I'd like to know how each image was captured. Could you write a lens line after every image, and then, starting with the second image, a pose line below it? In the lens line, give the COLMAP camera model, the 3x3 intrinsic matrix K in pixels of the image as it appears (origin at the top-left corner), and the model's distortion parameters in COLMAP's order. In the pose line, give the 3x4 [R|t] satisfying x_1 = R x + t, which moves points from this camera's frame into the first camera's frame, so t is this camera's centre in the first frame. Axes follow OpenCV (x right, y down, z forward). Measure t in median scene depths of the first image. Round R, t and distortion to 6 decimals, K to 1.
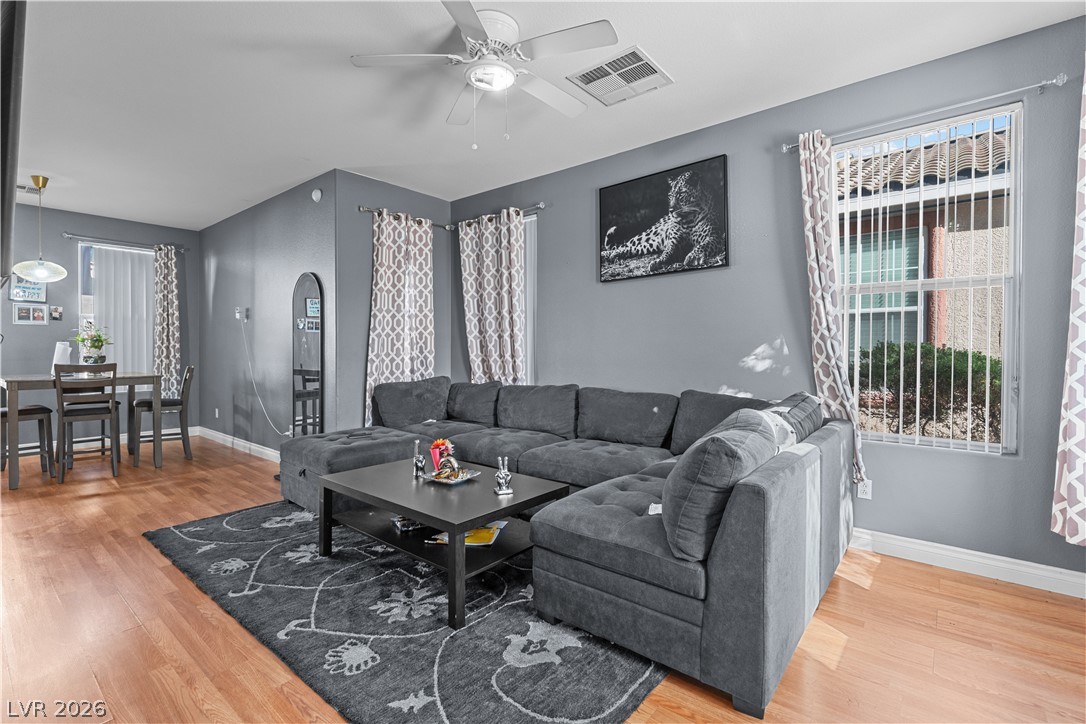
lens RADIAL K [[476.3, 0, 539.0], [0, 476.3, 357.4], [0, 0, 1]] dist [0.003658, -0.000518]
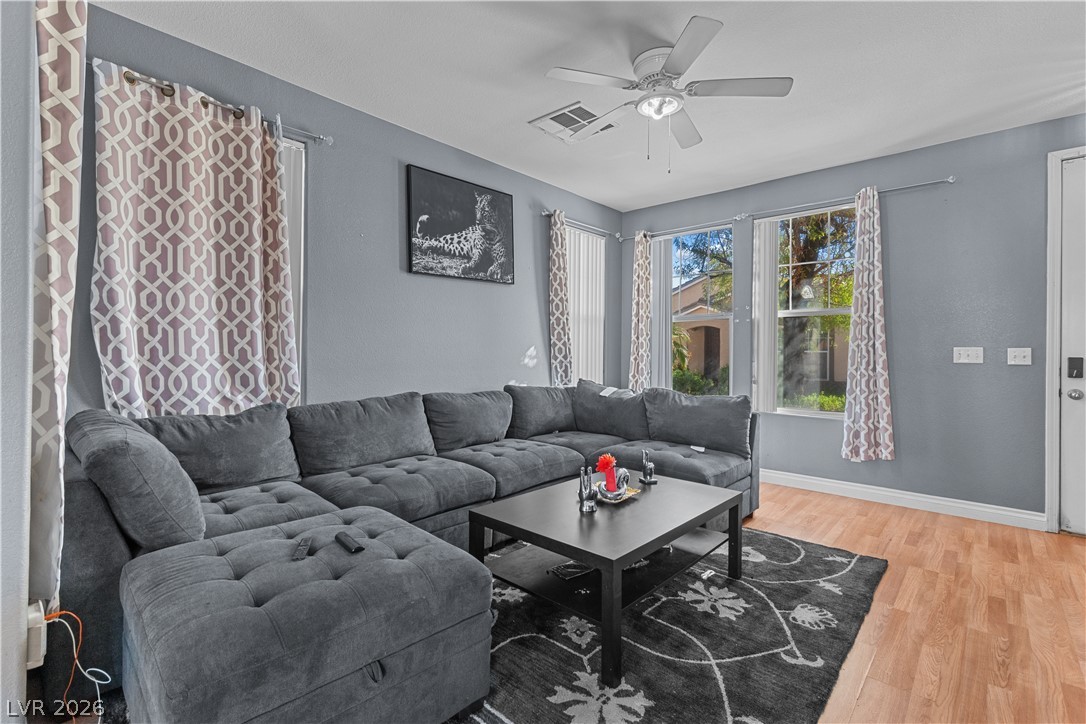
lens RADIAL K [[476.3, 0, 539.2], [0, 476.3, 352.8], [0, 0, 1]] dist [0.003658, -0.000518]
pose [[0.084958, -0.001997, 0.996383, -0.775236], [0.003989, 0.999991, 0.001664, -0.012402], [-0.996377, 0.003833, 0.084965, 0.749582]]
